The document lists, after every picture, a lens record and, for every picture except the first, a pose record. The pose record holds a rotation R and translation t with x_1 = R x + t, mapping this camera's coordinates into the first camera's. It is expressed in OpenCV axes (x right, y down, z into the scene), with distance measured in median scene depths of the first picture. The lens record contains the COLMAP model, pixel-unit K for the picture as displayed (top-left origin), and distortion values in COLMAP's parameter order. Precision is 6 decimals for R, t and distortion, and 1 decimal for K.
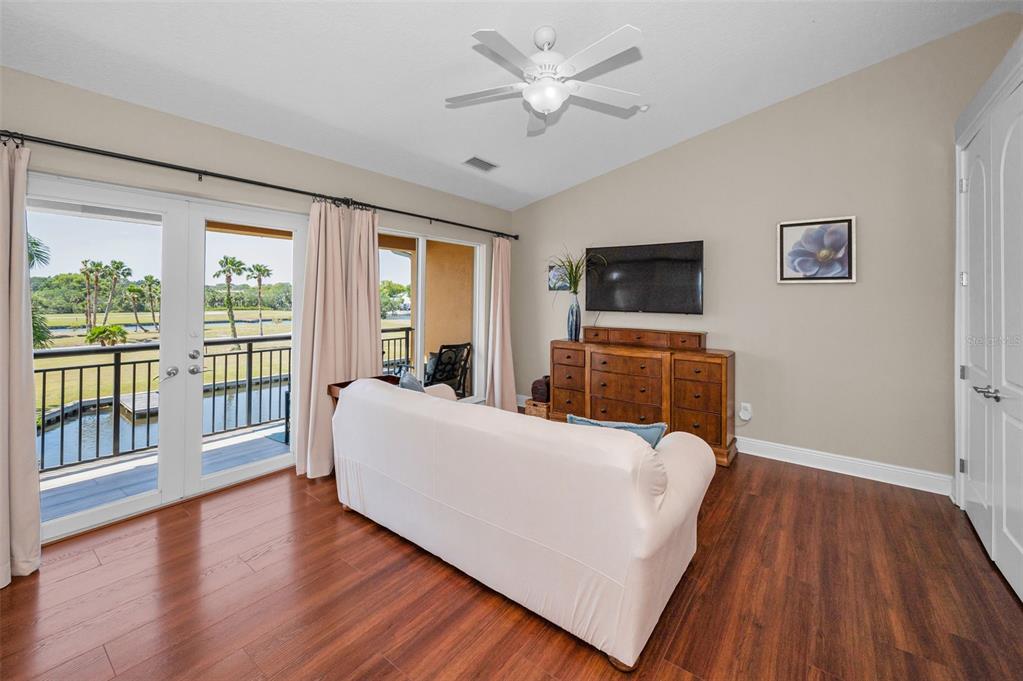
lens RADIAL K [[418.6, 0, 514.2], [0, 418.6, 298.5], [0, 0, 1]] dist [-0.000741, 0.000104]
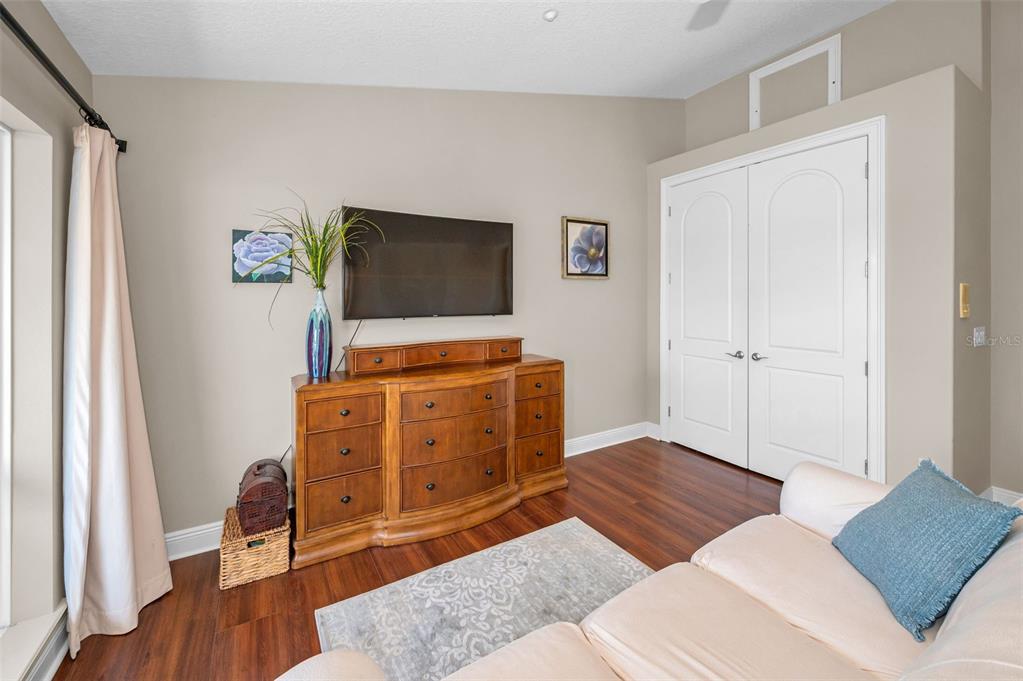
lens RADIAL K [[418.6, 0, 514.2], [0, 418.6, 298.5], [0, 0, 1]] dist [-0.000741, 0.000104]
pose [[0.367648, -0.019353, 0.929764, -0.327038], [0.014541, 0.999781, 0.015060, -0.005886], [-0.929851, 0.007983, 0.367849, 0.754298]]
